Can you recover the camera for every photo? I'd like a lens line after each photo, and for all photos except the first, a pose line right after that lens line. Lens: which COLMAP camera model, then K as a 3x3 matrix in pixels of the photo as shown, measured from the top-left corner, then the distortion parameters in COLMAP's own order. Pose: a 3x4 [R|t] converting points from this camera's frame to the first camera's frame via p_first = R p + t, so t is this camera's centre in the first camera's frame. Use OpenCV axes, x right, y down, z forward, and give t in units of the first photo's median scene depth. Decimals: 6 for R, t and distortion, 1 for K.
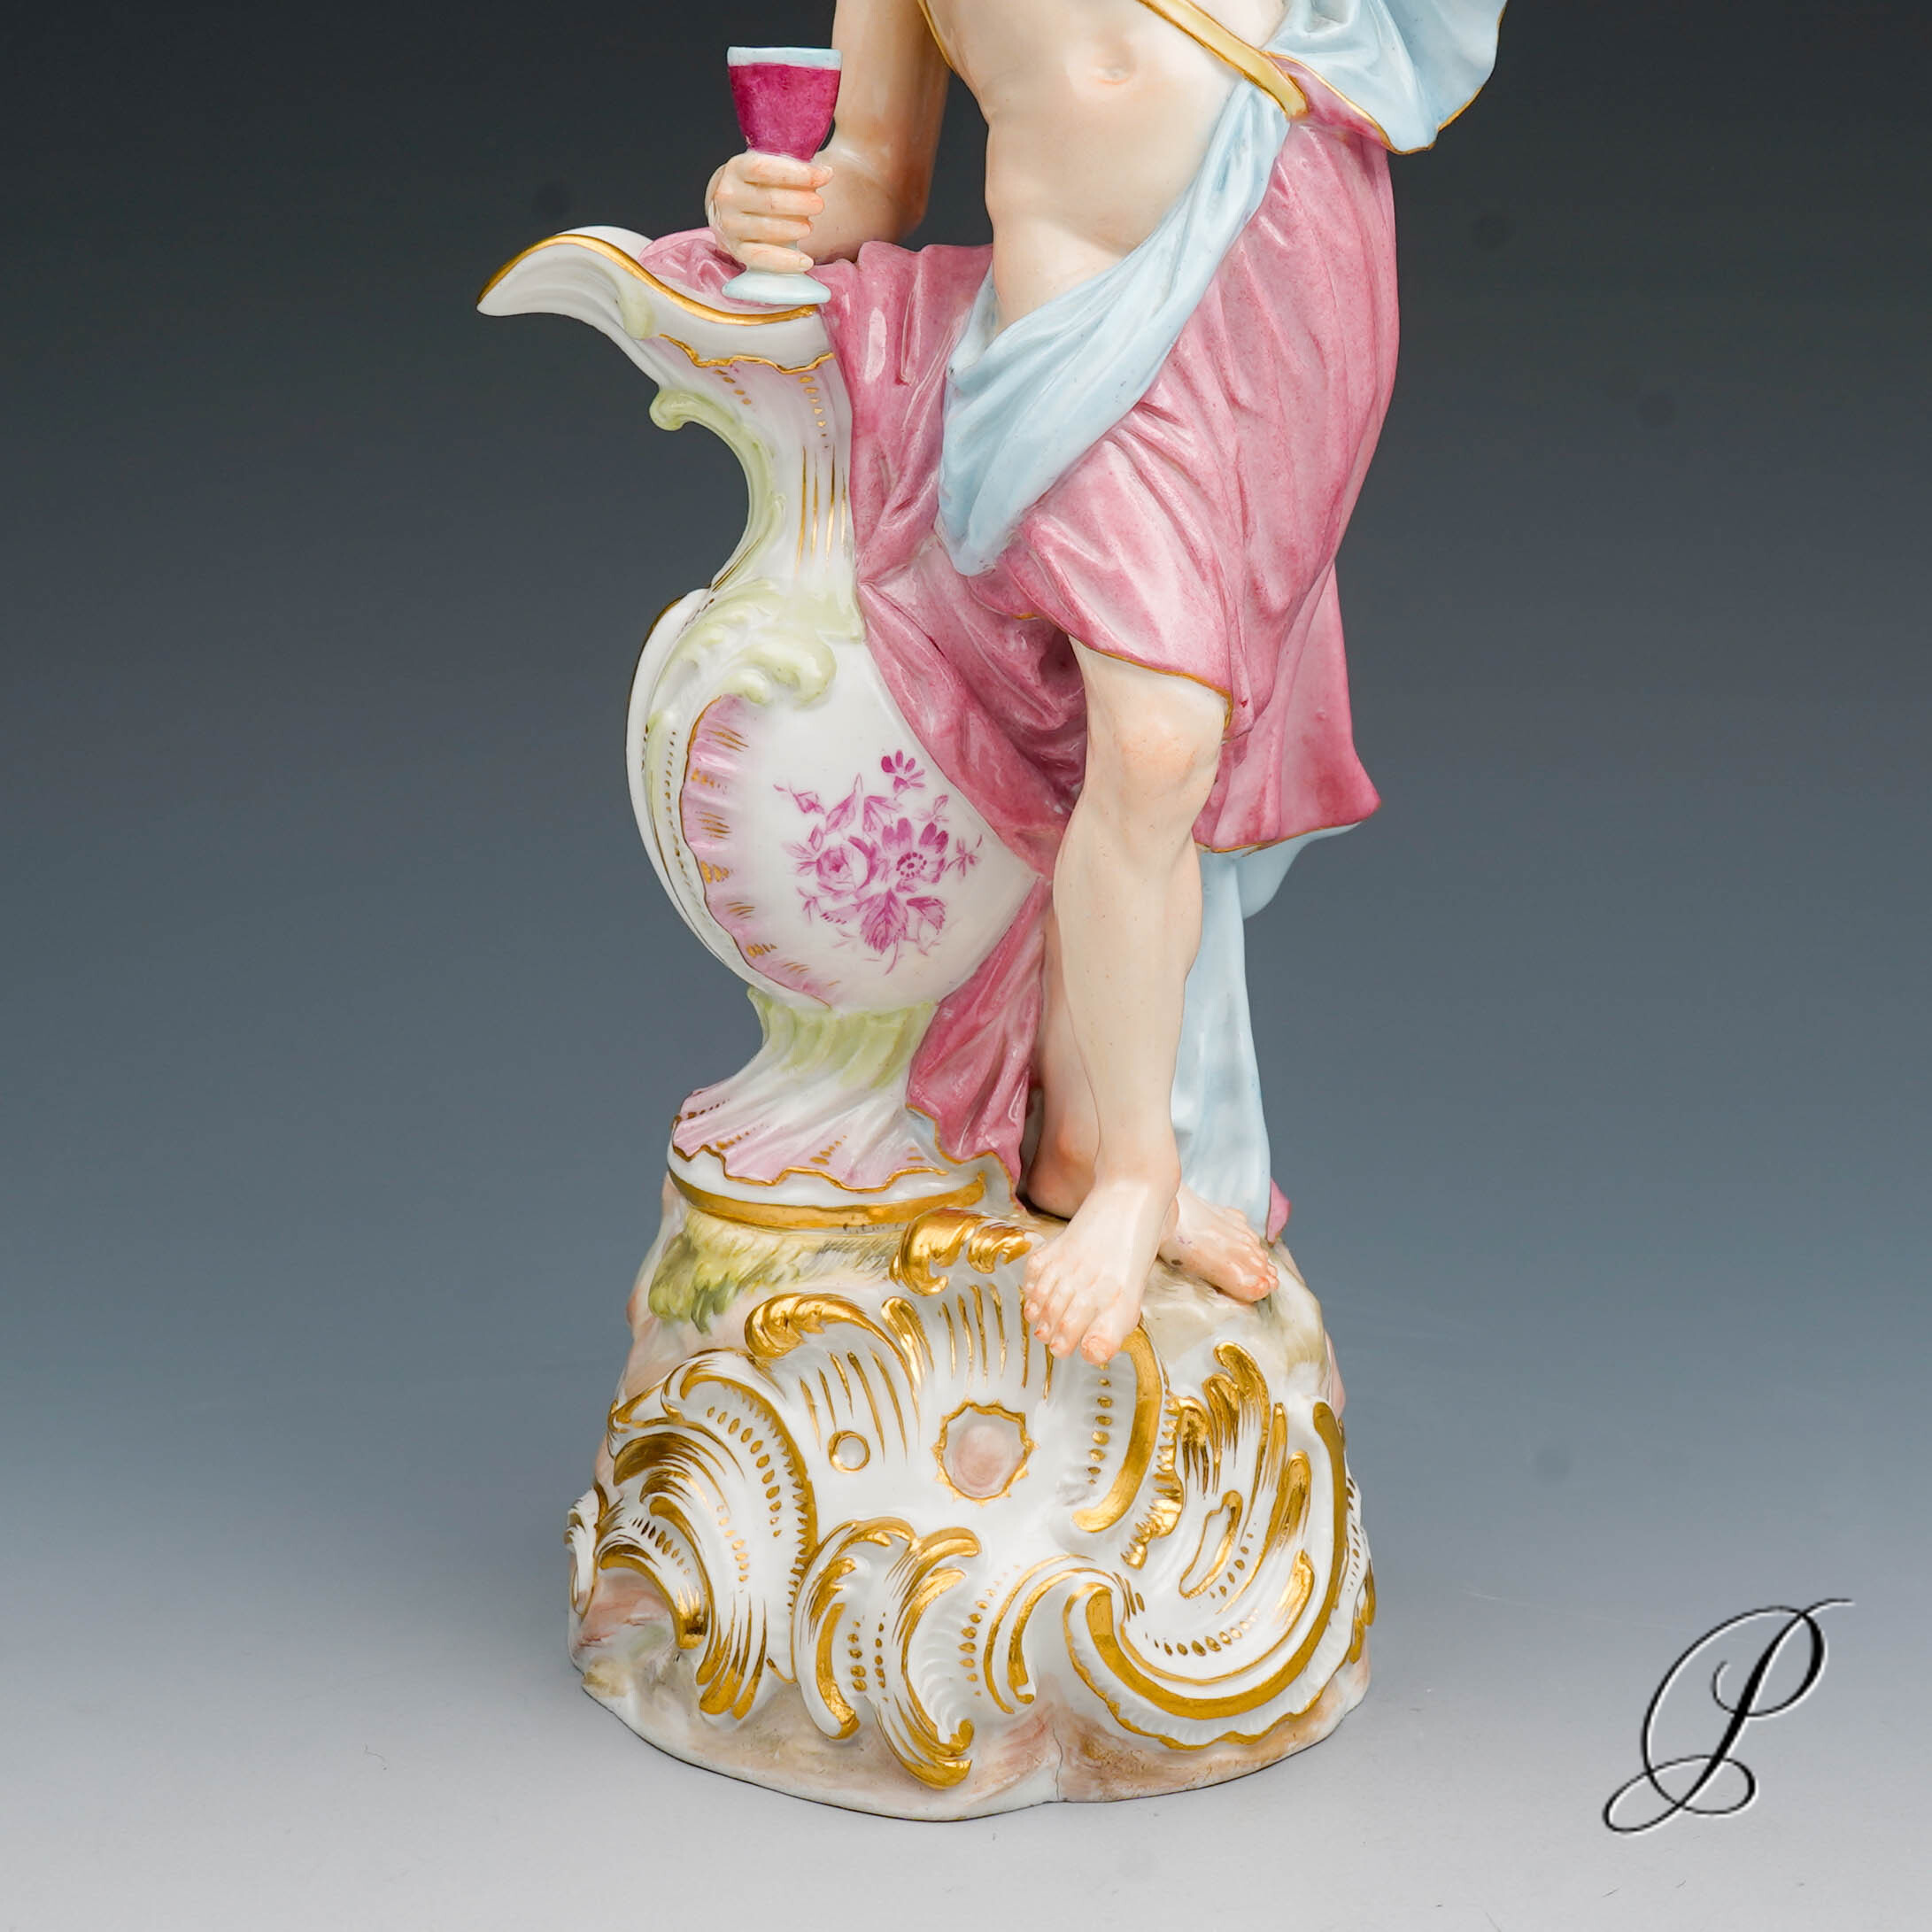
lens RADIAL K [[4371.1, 0, 1102.3], [0, 4371.1, 700.5], [0, 0, 1]] dist [0.066906, -0.026021]
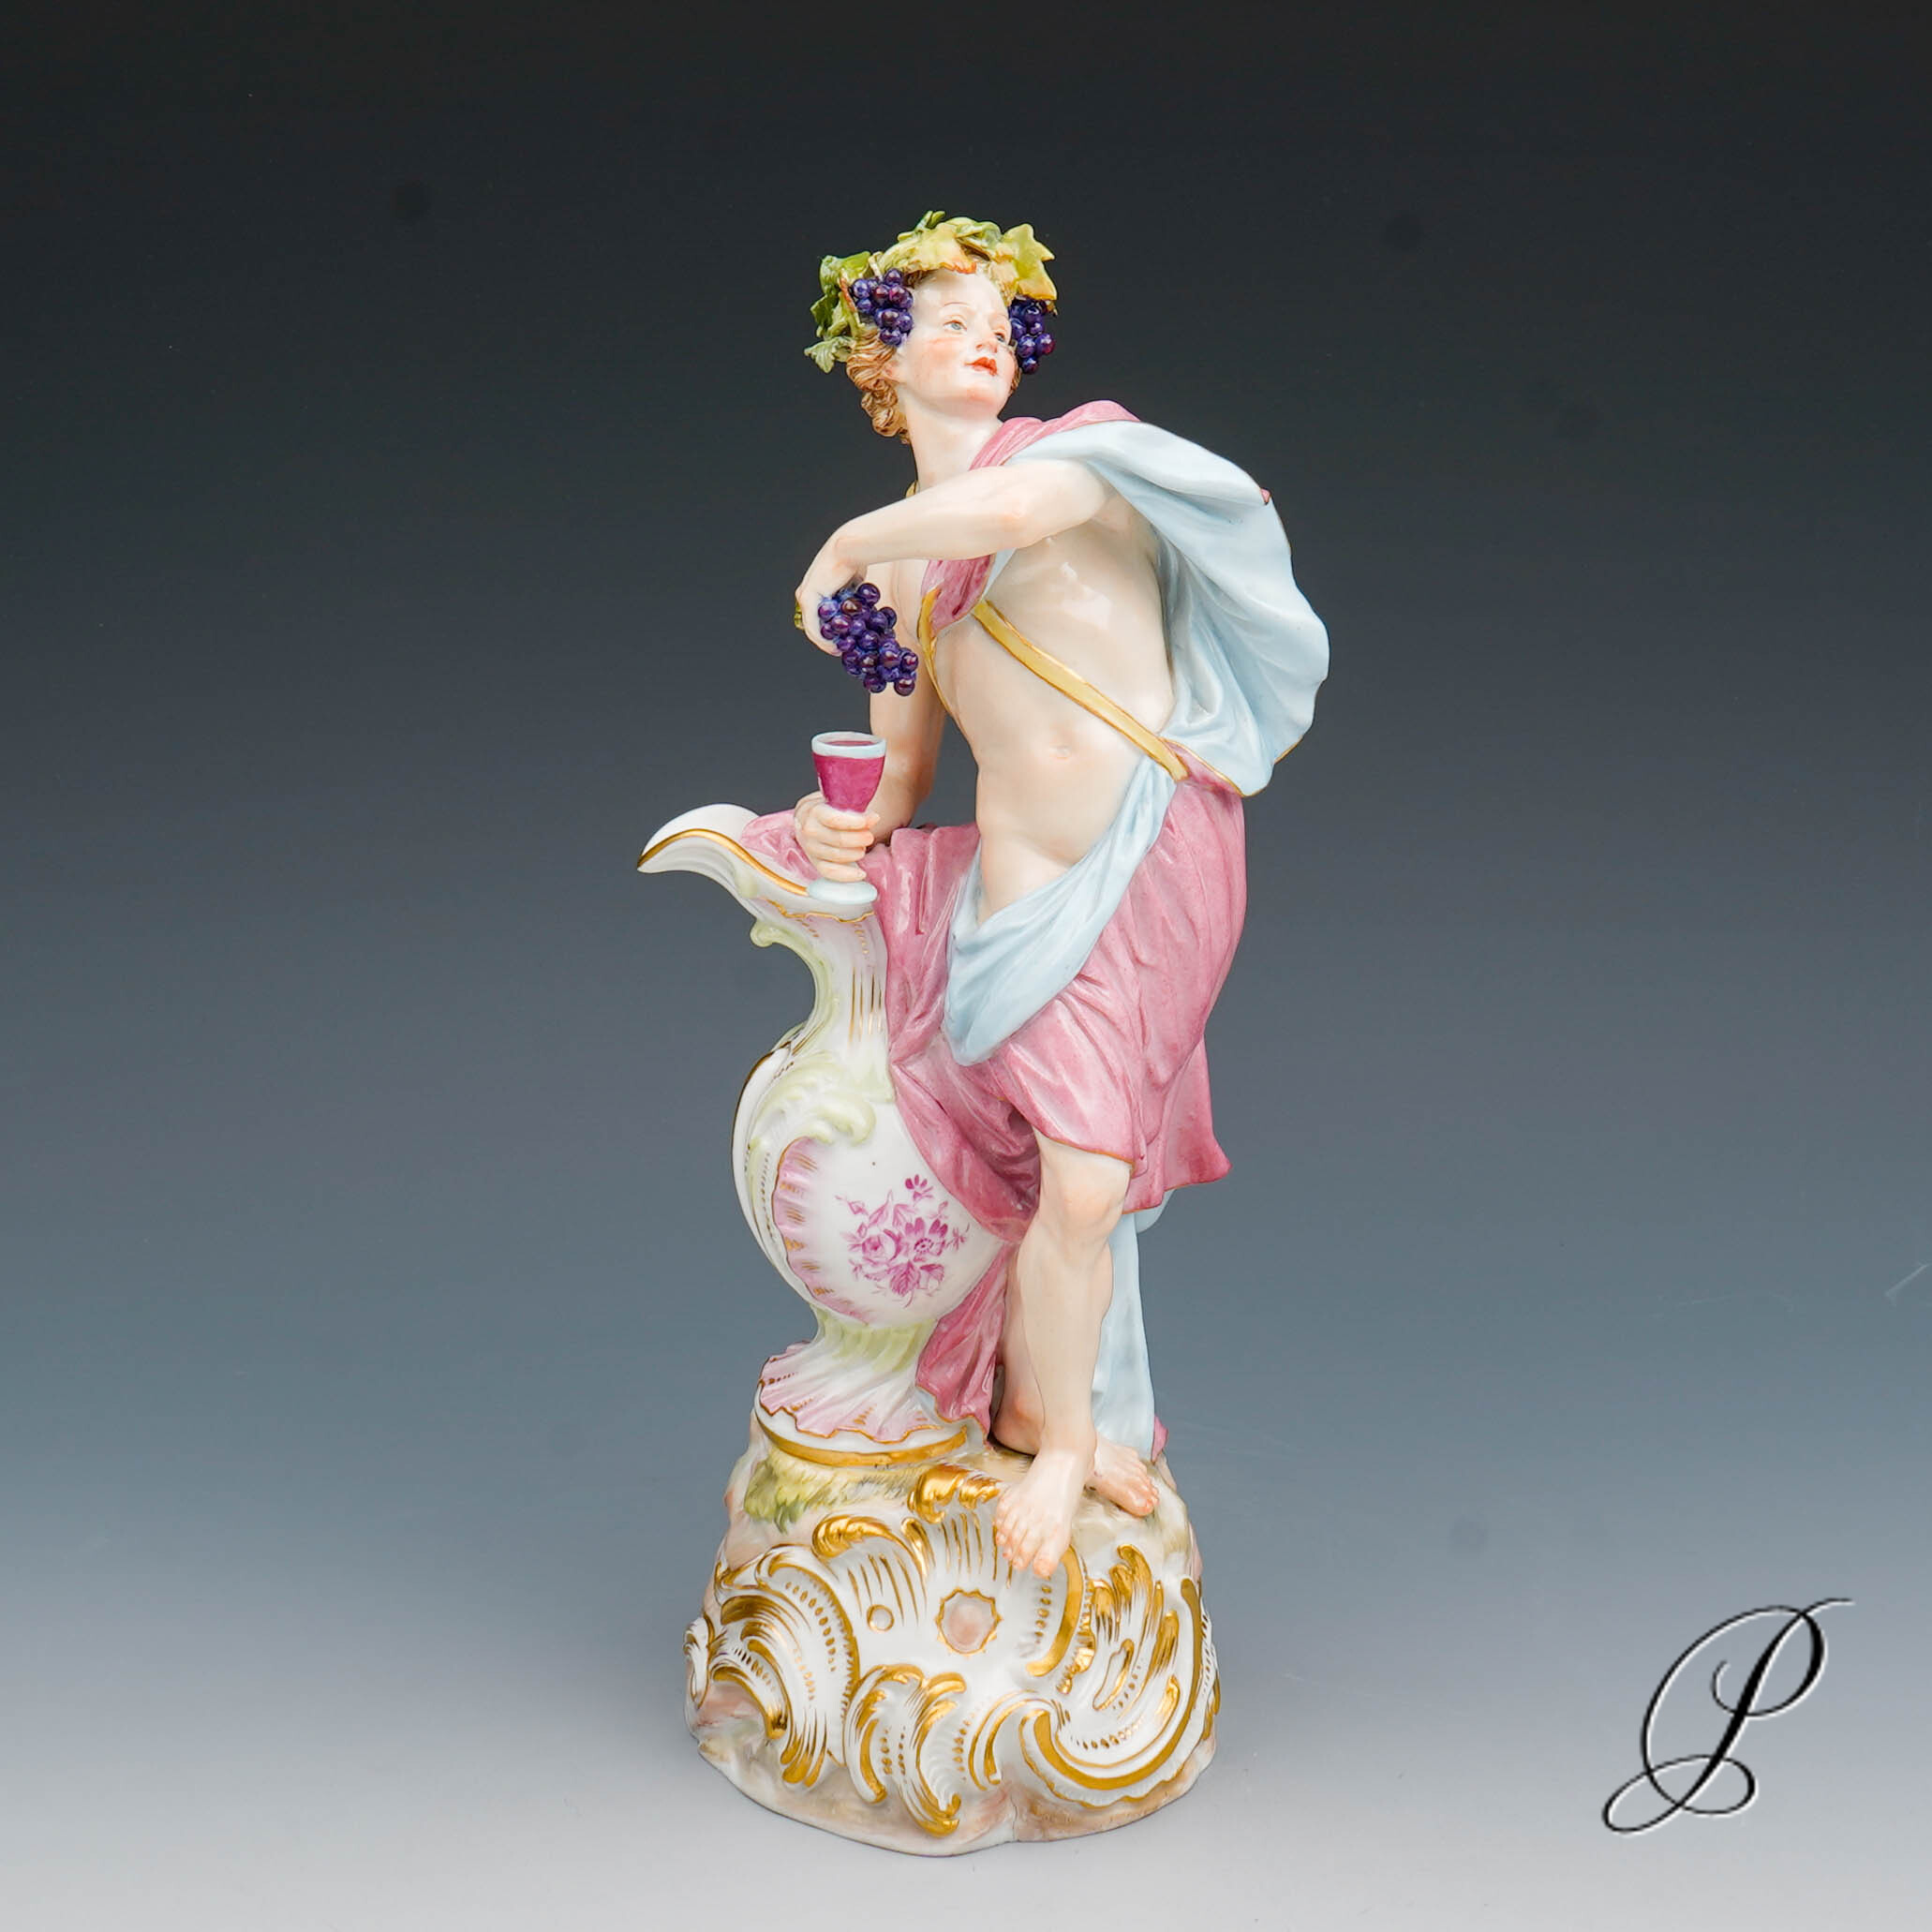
lens RADIAL K [[4588.9, 0, 996.9], [0, 4588.9, 772.8], [0, 0, 1]] dist [0.132372, -0.226252]
pose [[0.999939, 0.008756, 0.006676, -0.030253], [-0.009407, 0.994459, 0.104703, -0.297031], [-0.005722, -0.104759, 0.994481, -0.588231]]
